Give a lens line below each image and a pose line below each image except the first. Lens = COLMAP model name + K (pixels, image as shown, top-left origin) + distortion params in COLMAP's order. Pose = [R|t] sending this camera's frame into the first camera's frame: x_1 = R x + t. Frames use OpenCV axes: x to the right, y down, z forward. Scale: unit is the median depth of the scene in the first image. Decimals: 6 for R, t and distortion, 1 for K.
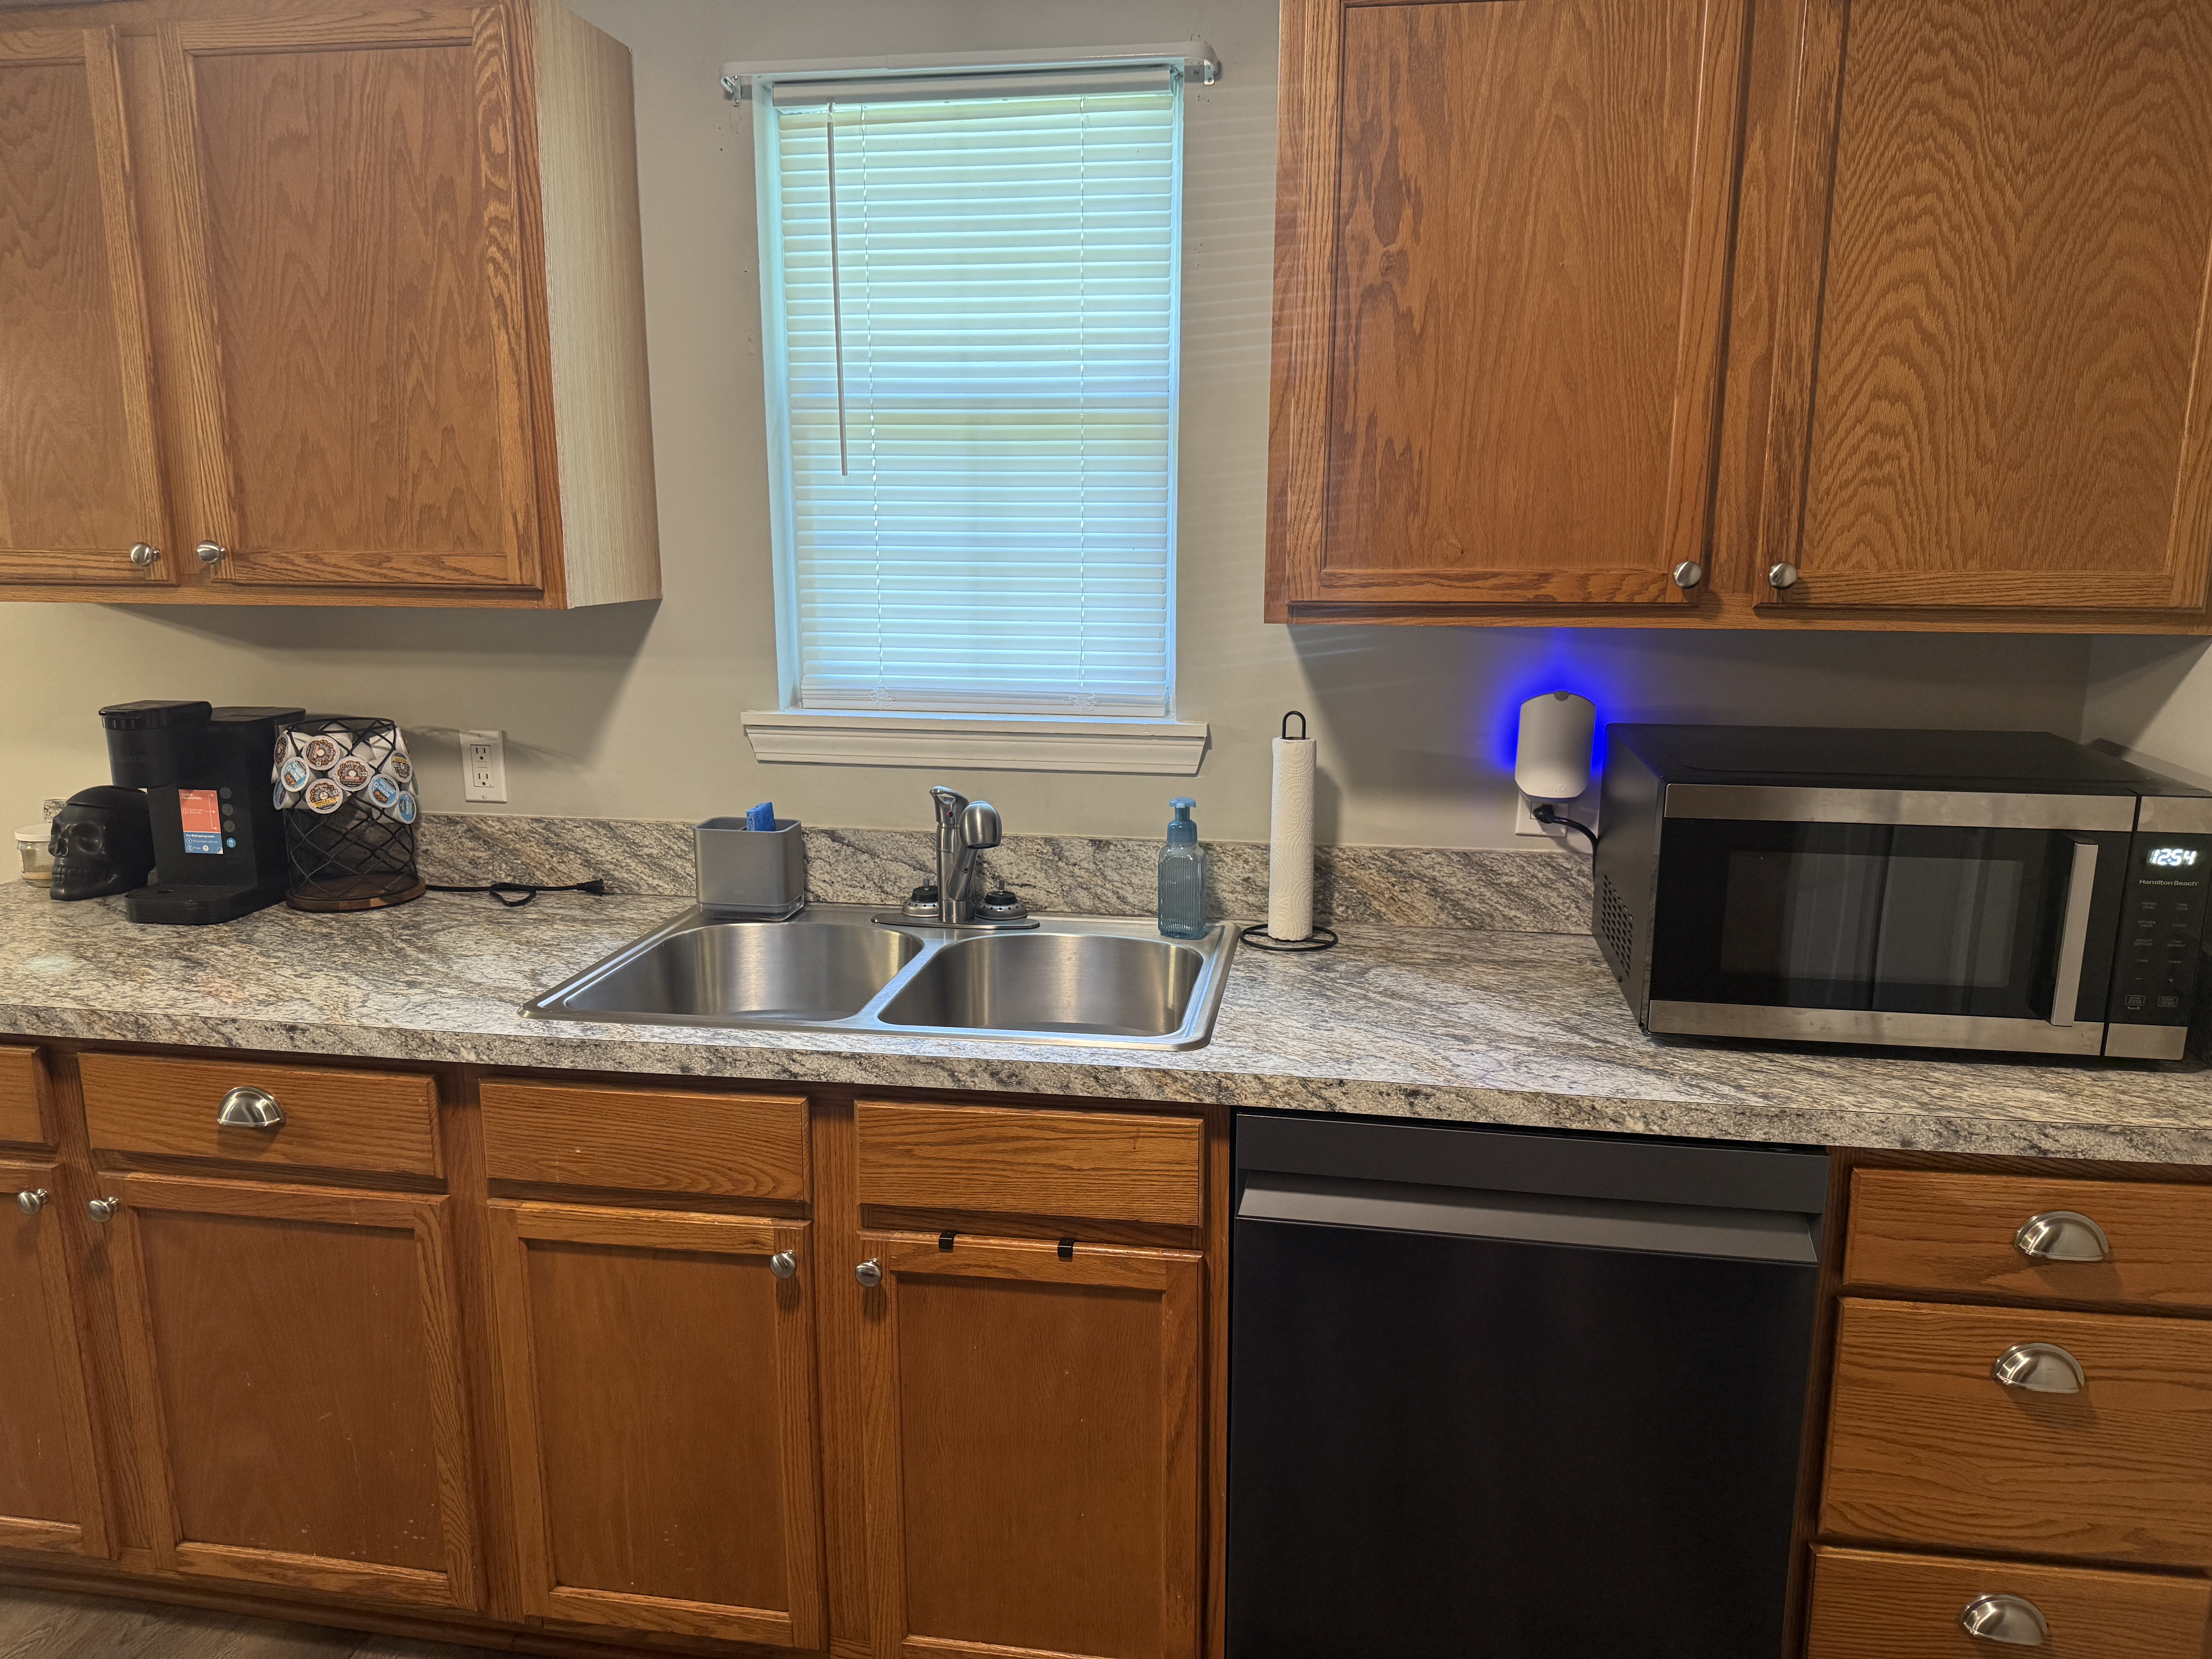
lens RADIAL K [[1564.8, 0, 1117.6], [0, 1564.8, 829.1], [0, 0, 1]] dist [0.063661, -0.086016]
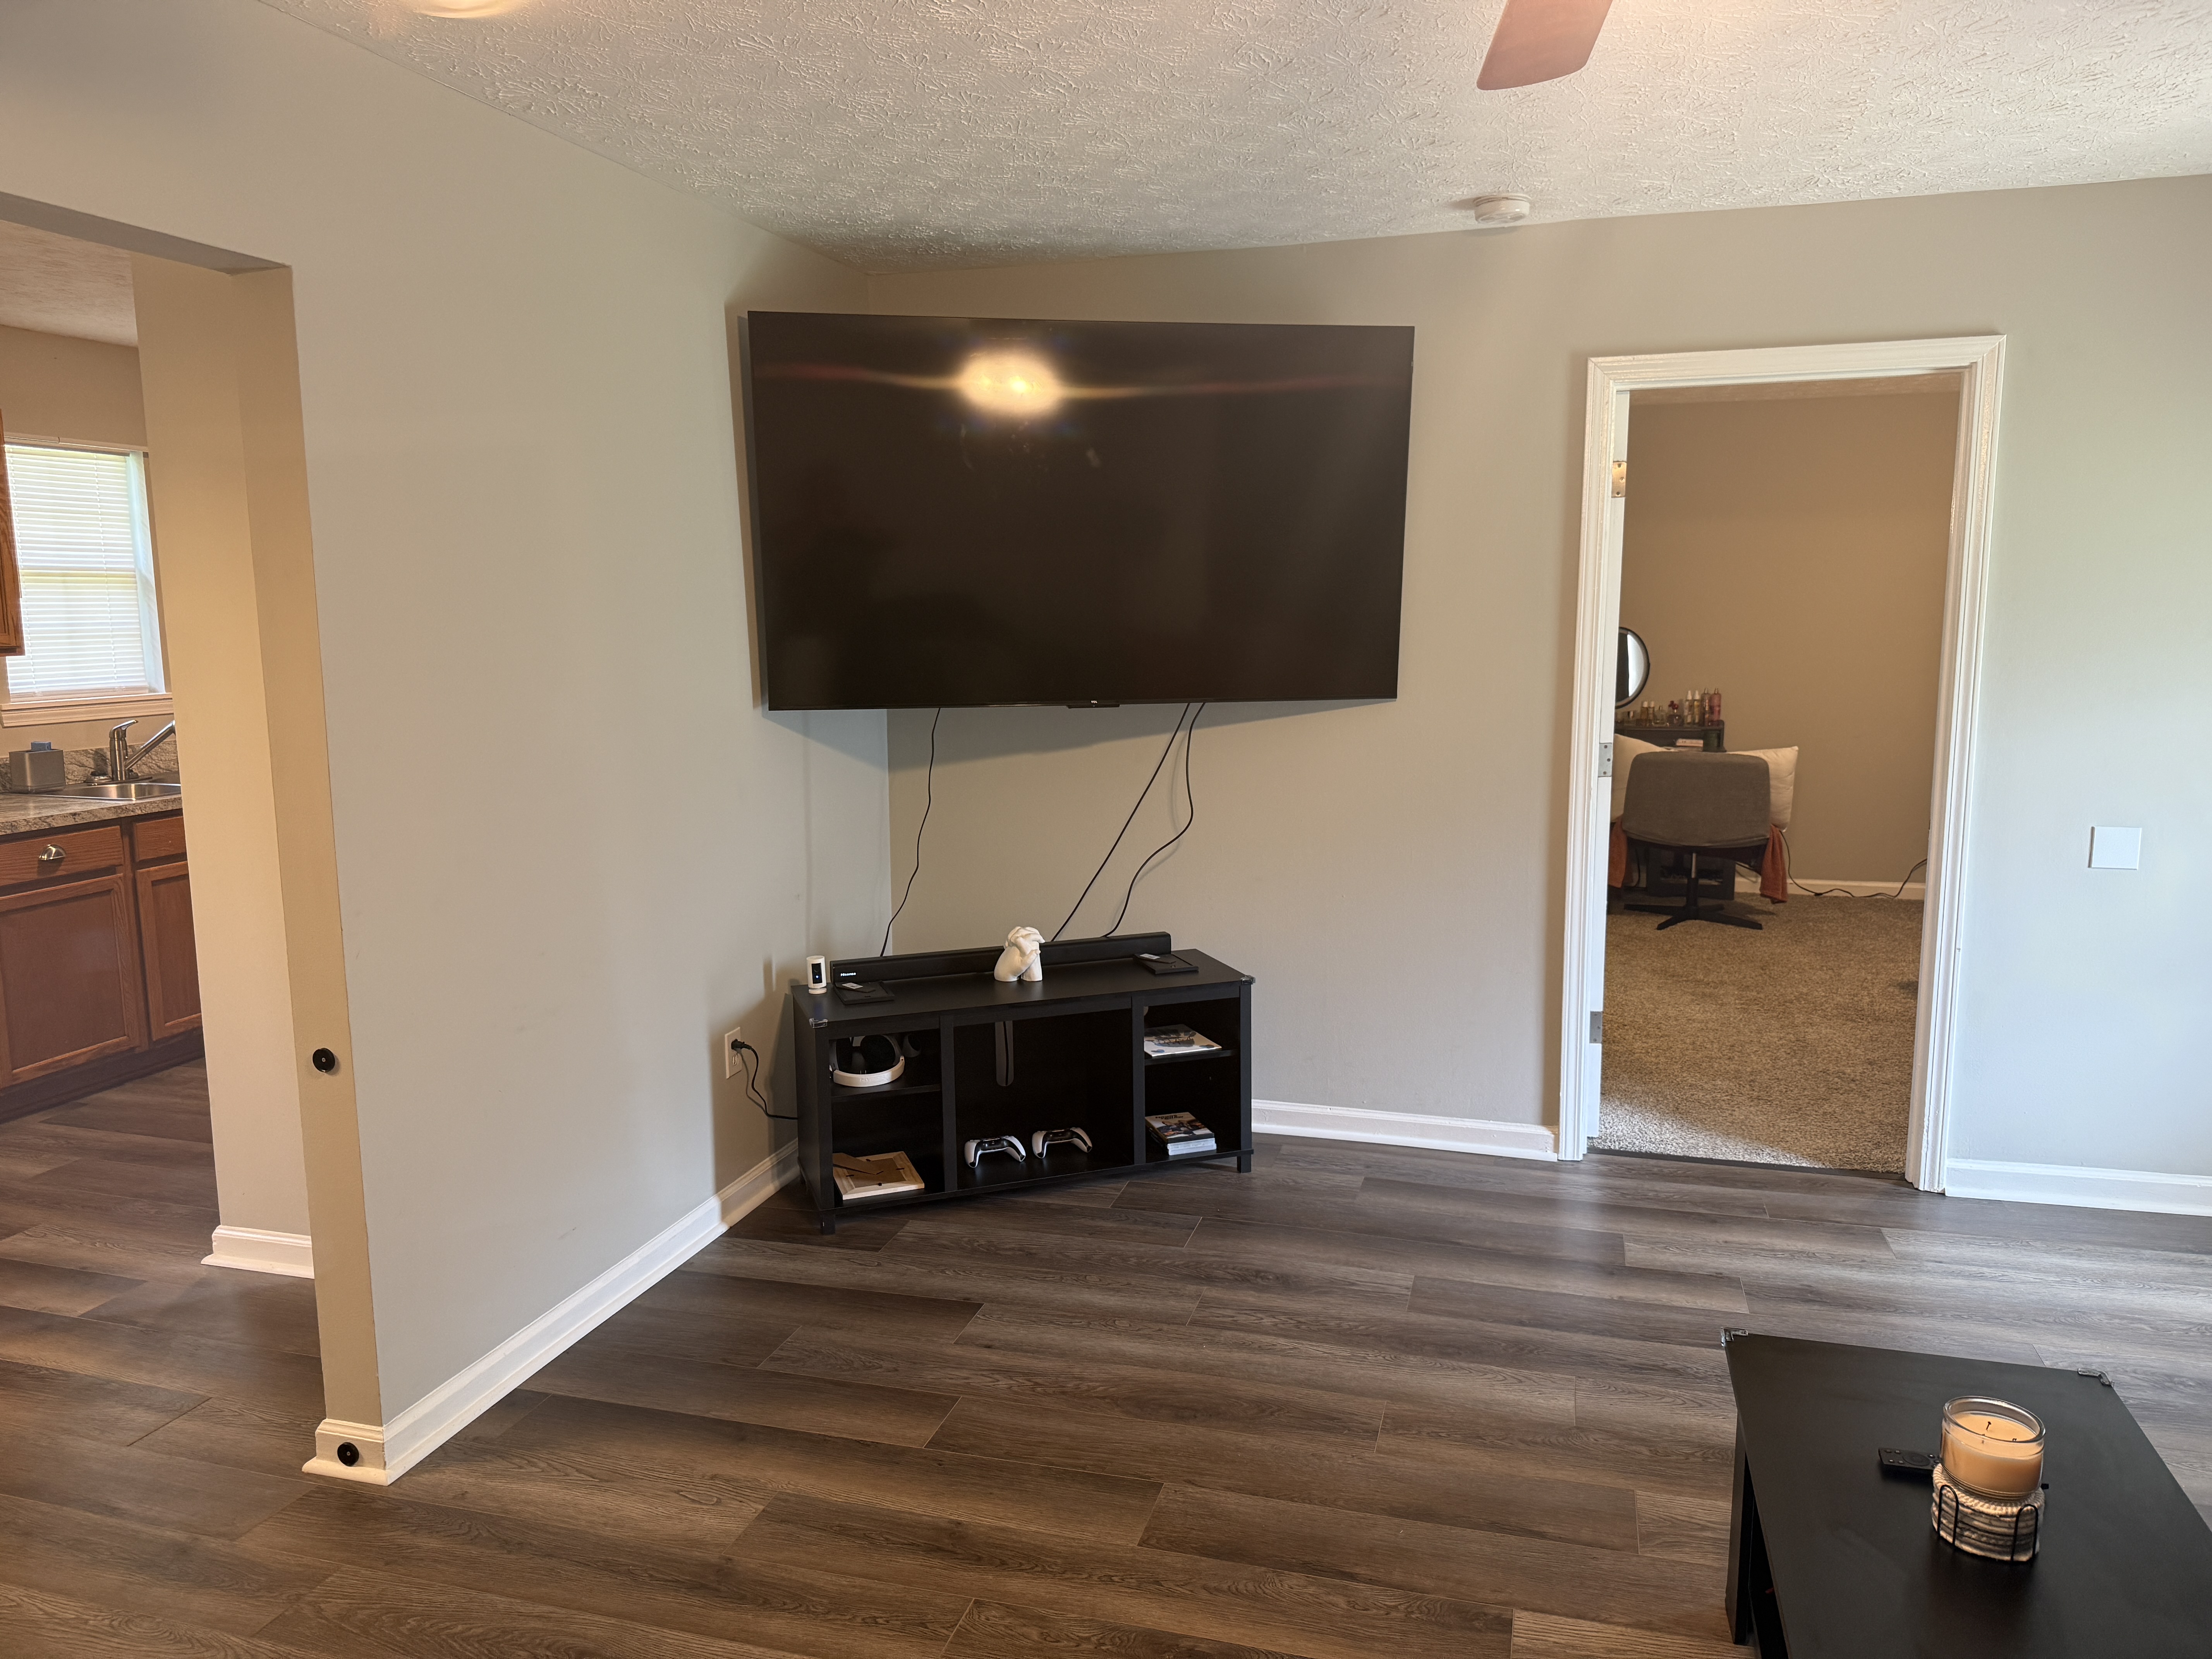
lens RADIAL K [[1564.8, 0, 1117.6], [0, 1564.8, 829.1], [0, 0, 1]] dist [0.063661, -0.086016]
pose [[0.120826, -0.148580, 0.981491, -2.630845], [0.195601, 0.972914, 0.123202, 0.148972], [-0.973212, 0.177095, 0.146616, -0.962716]]
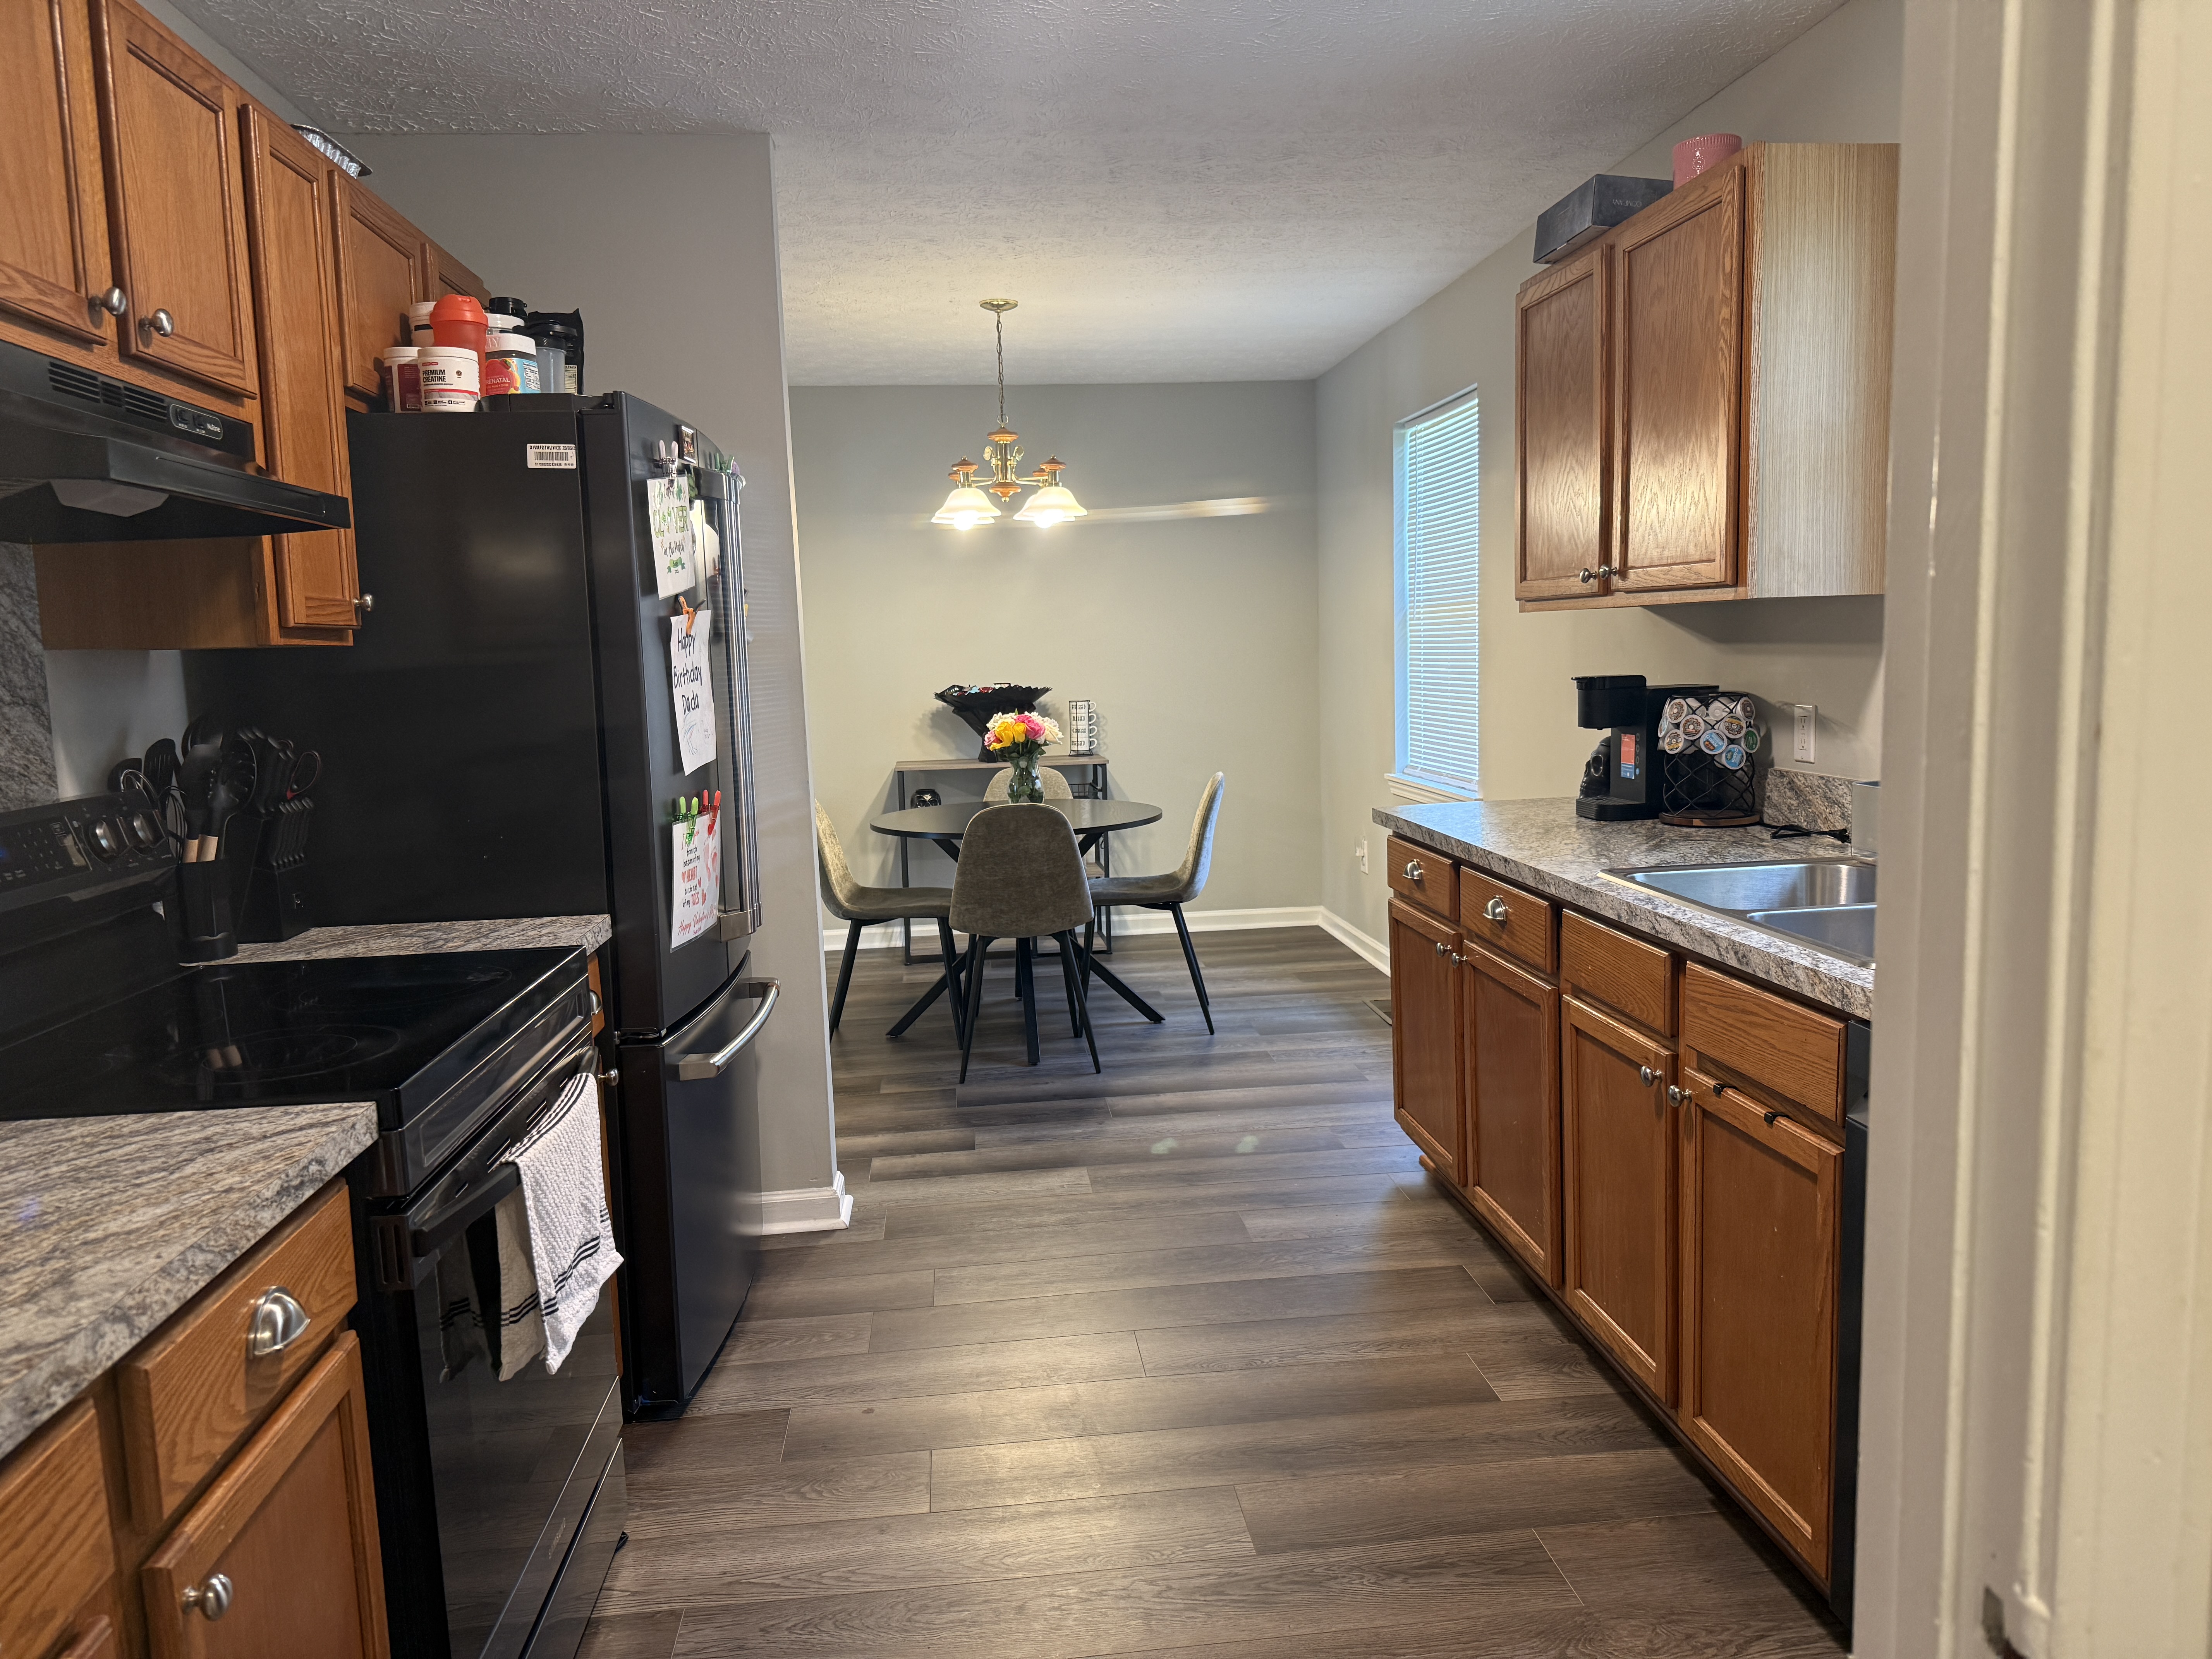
lens RADIAL K [[1564.8, 0, 1117.6], [0, 1564.8, 829.1], [0, 0, 1]] dist [0.063661, -0.086016]
pose [[0.269814, 0.104291, -0.957248, 0.837448], [-0.152642, 0.986180, 0.064418, 0.048188], [0.950737, 0.128735, 0.282004, 0.158035]]
